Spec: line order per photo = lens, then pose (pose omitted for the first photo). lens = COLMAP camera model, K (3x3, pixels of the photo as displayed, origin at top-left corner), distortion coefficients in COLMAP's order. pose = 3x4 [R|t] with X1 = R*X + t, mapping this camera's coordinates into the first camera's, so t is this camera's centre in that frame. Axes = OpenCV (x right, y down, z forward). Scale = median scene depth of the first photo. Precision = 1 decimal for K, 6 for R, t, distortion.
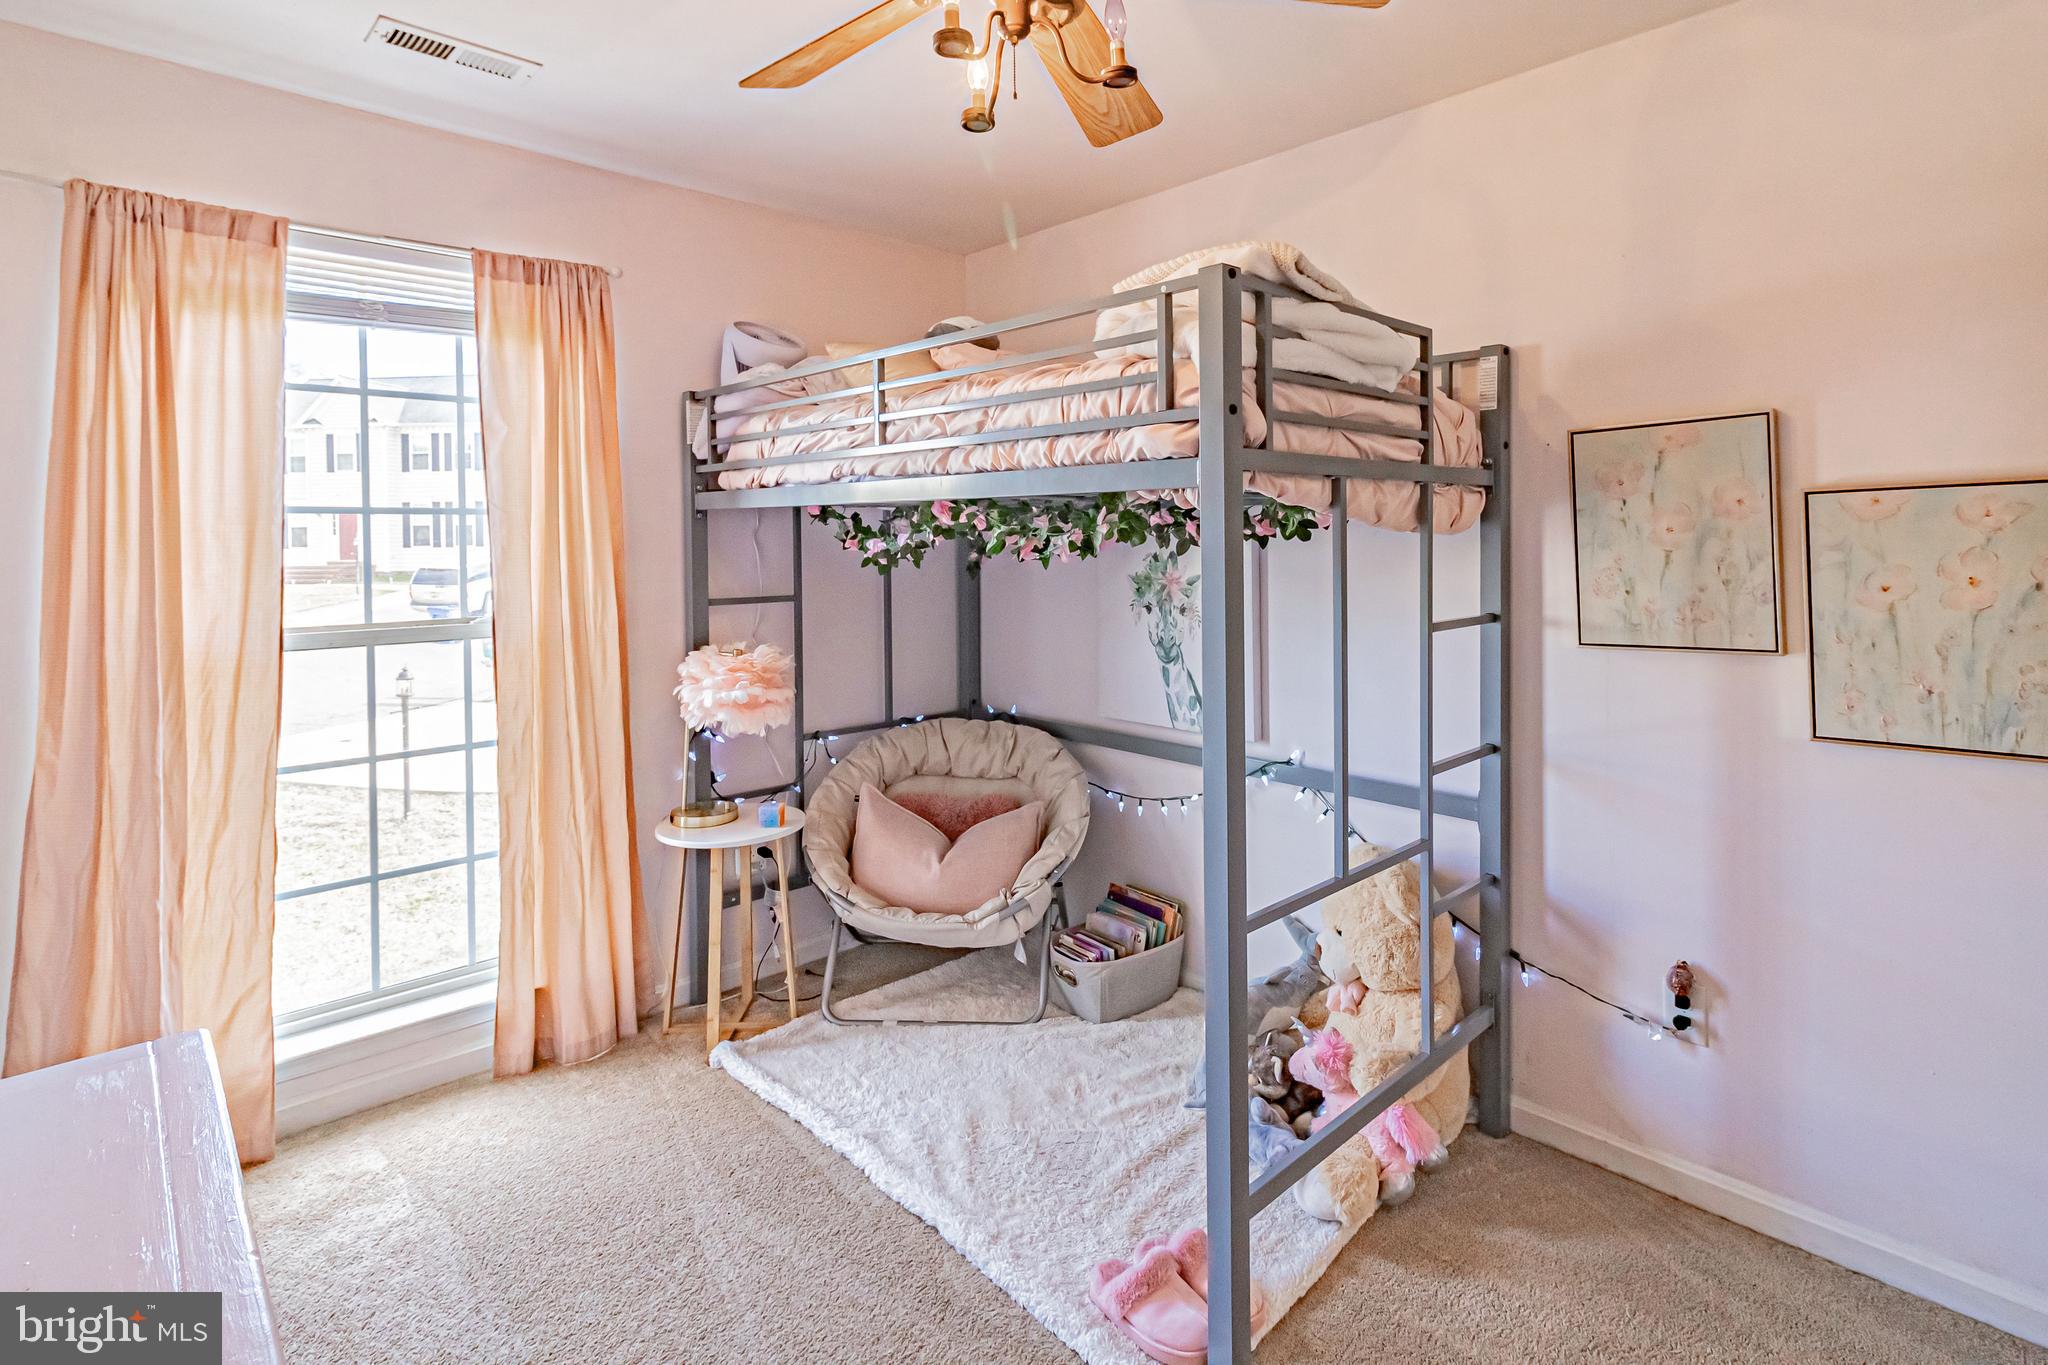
lens RADIAL K [[1004.8, 0, 1023.5], [0, 1004.8, 535.8], [0, 0, 1]] dist [0.002019, 0.000439]
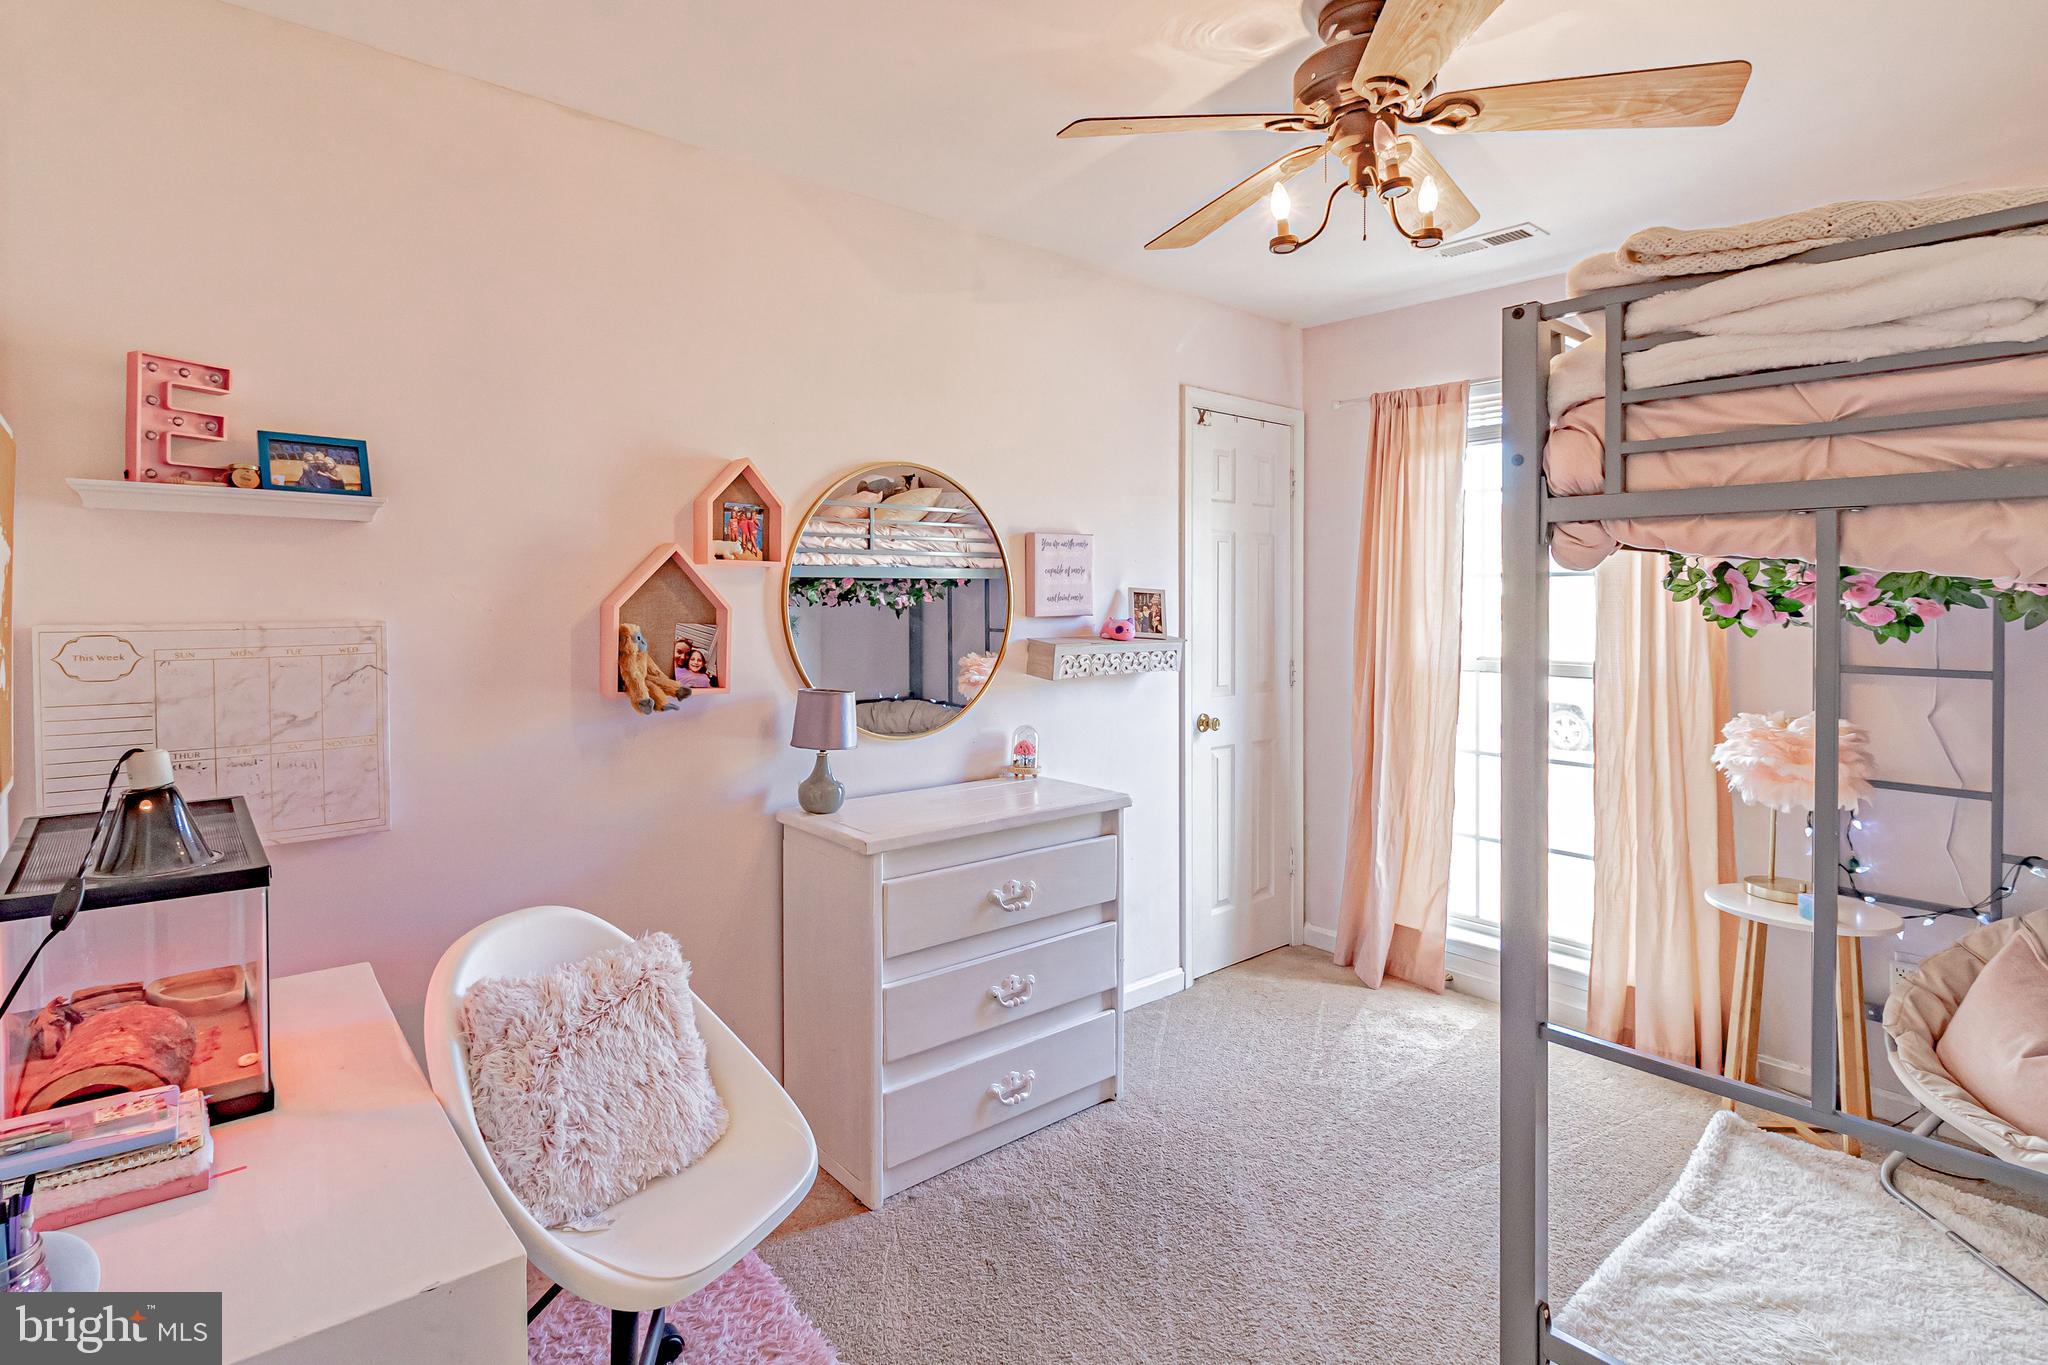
lens RADIAL K [[955.1, 0, 1029.8], [0, 955.1, 605.6], [0, 0, 1]] dist [0.002397, 0.001003]
pose [[0.010637, 0.014635, -0.999836, 0.735057], [-0.000324, 0.999893, 0.014632, -0.003452], [0.999943, 0.000168, 0.010641, 0.365995]]
